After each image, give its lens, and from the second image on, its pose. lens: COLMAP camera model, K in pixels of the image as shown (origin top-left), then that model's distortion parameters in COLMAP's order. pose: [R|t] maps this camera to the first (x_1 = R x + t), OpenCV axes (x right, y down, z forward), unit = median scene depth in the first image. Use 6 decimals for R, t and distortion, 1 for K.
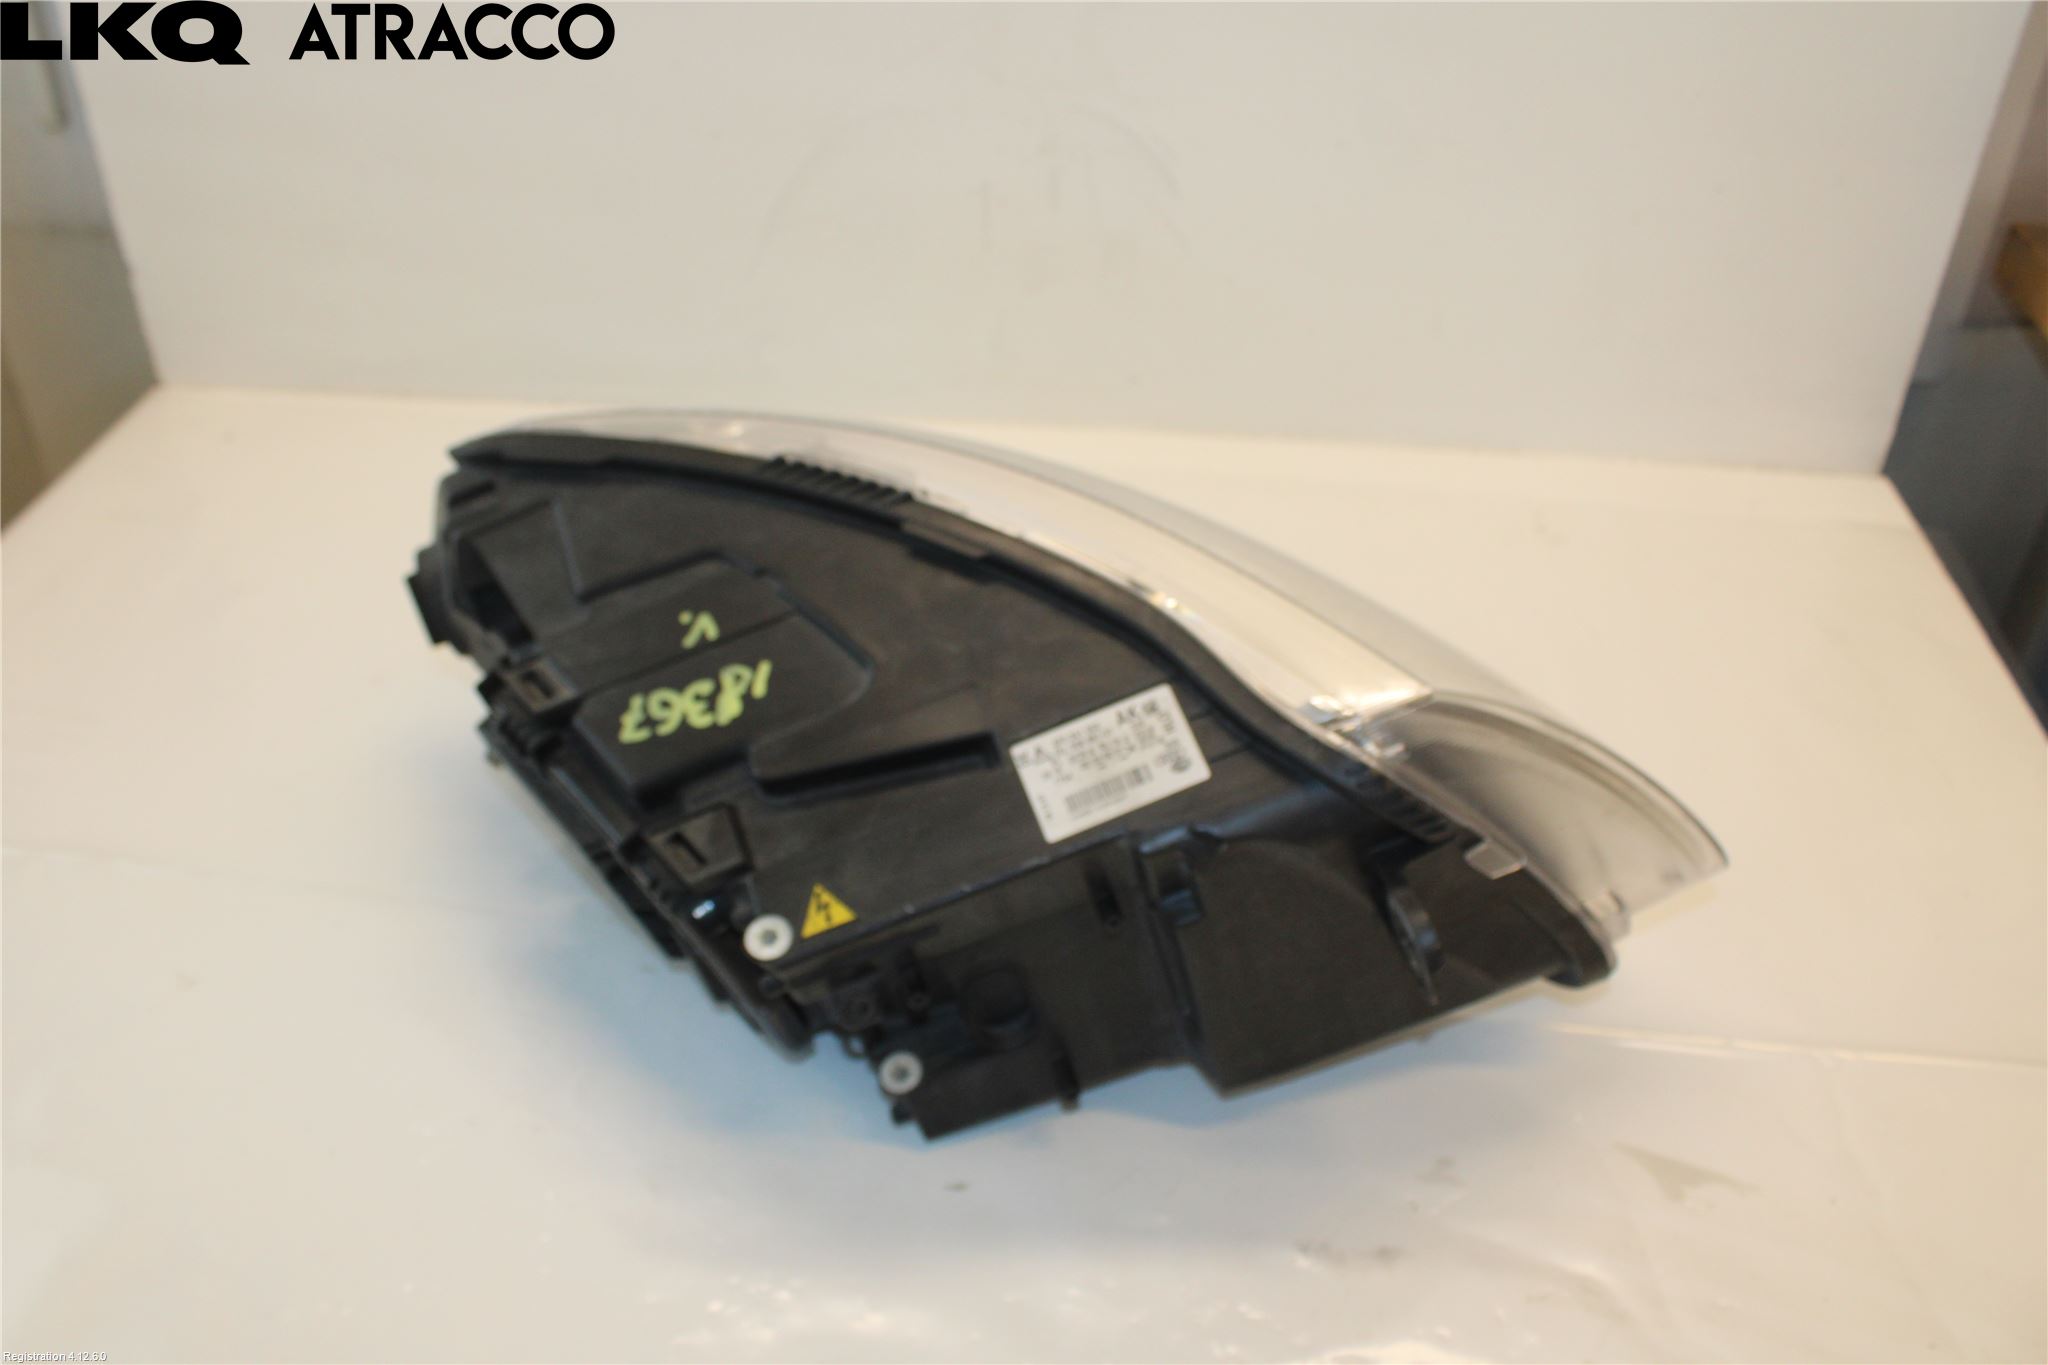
lens RADIAL K [[1906.9, 0, 1024.0], [0, 1906.9, 682.5], [0, 0, 1]] dist [0.000930, 0.000264]
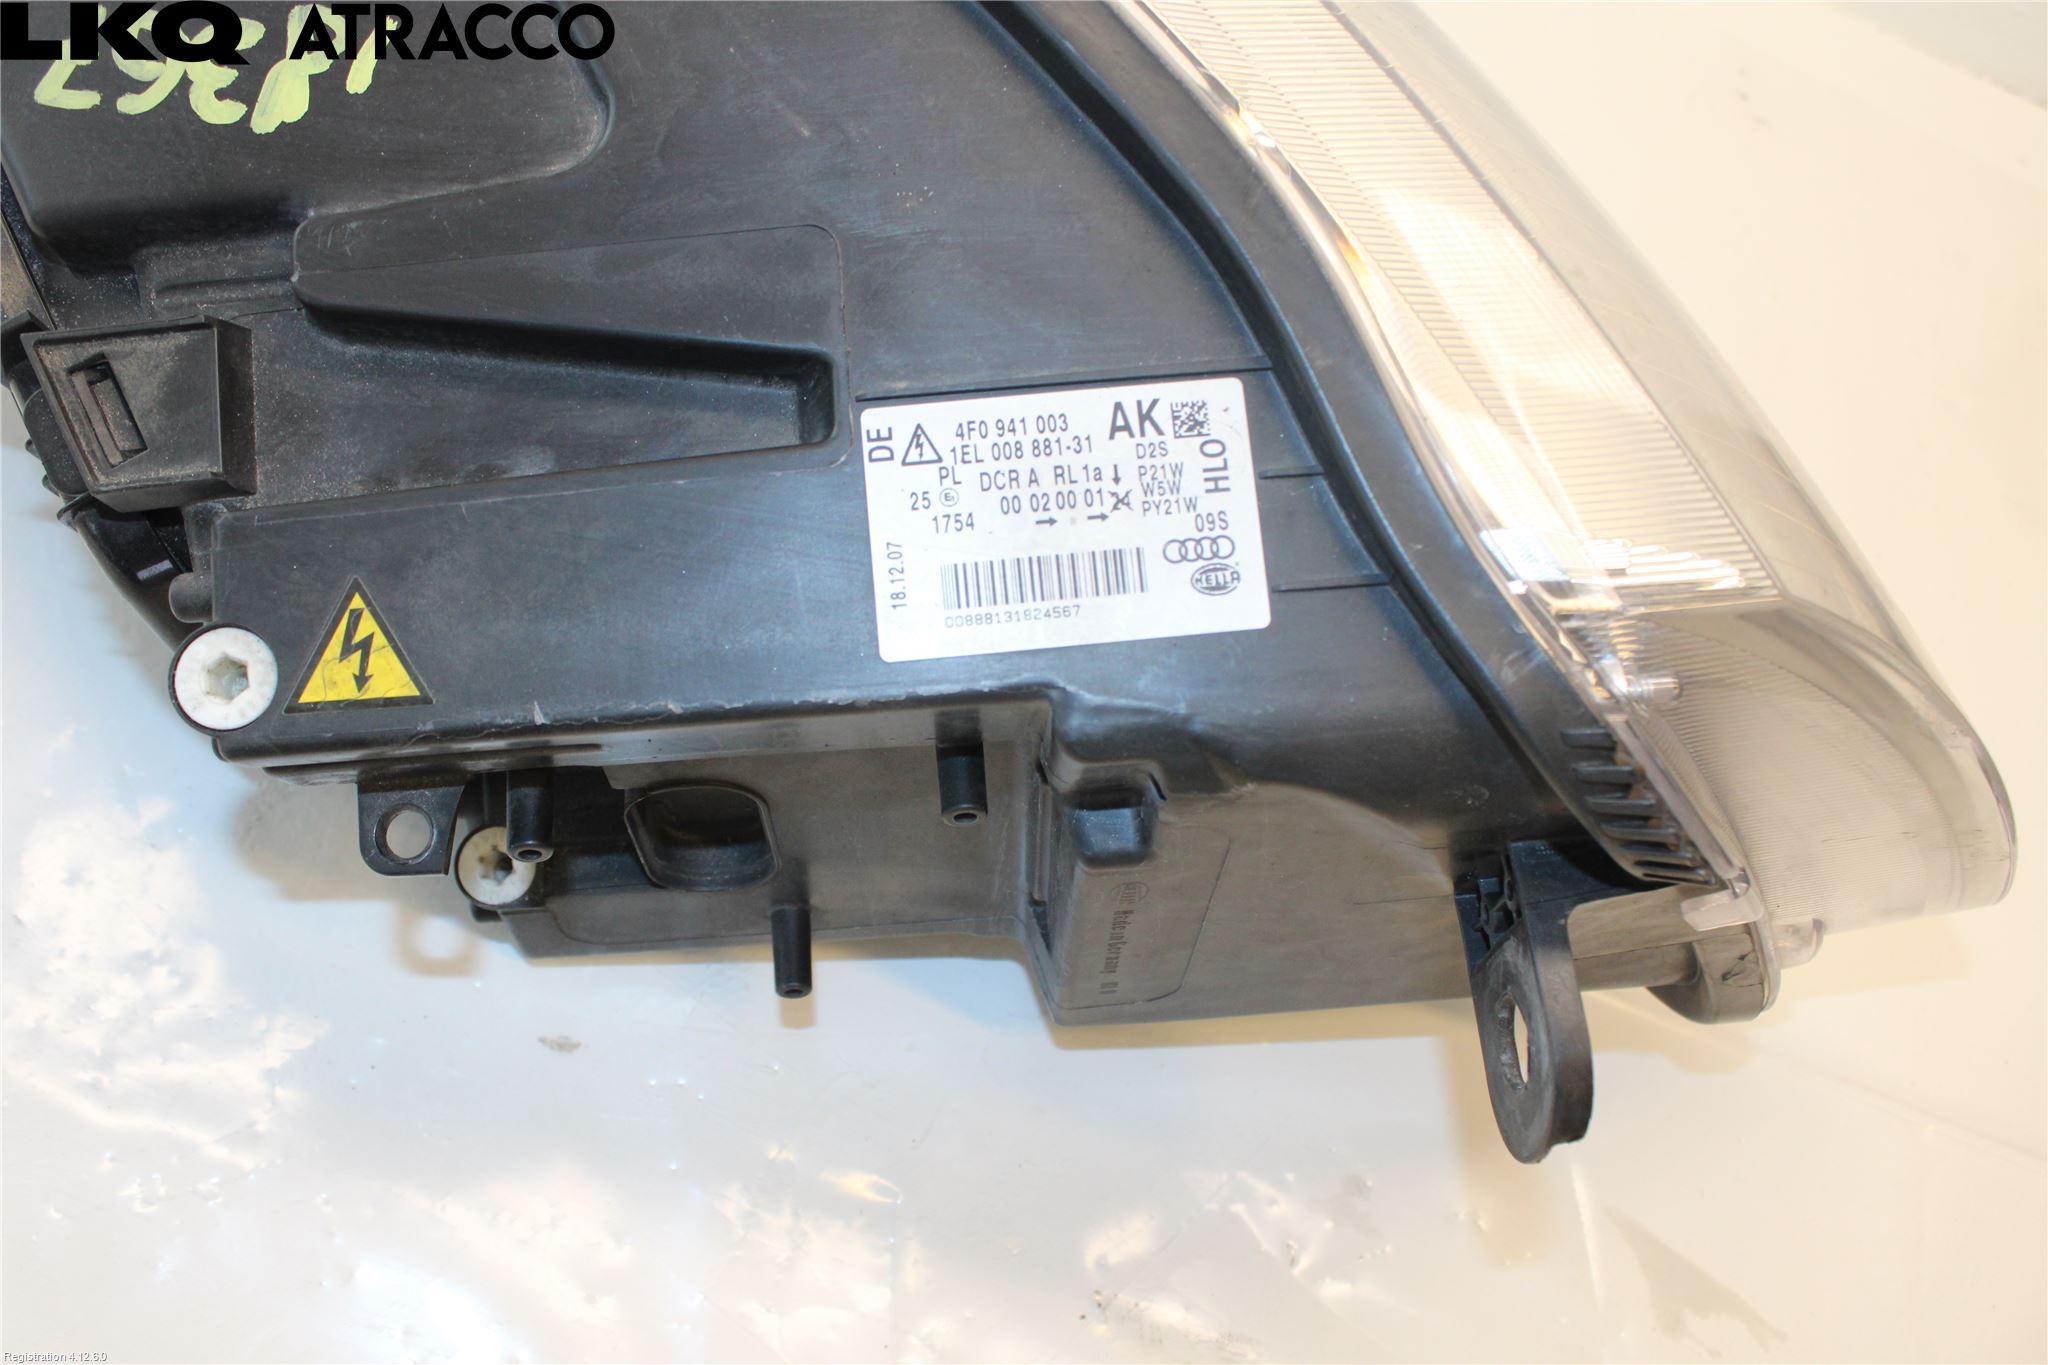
lens RADIAL K [[1809.6, 0, 979.5], [0, 1809.6, 684.0], [0, 0, 1]] dist [-0.129833, 0.142006]
pose [[0.952128, 0.269424, 0.144443, -0.023979], [-0.304582, 0.876458, 0.372895, -0.074046], [-0.026131, -0.399038, 0.916562, 0.594740]]
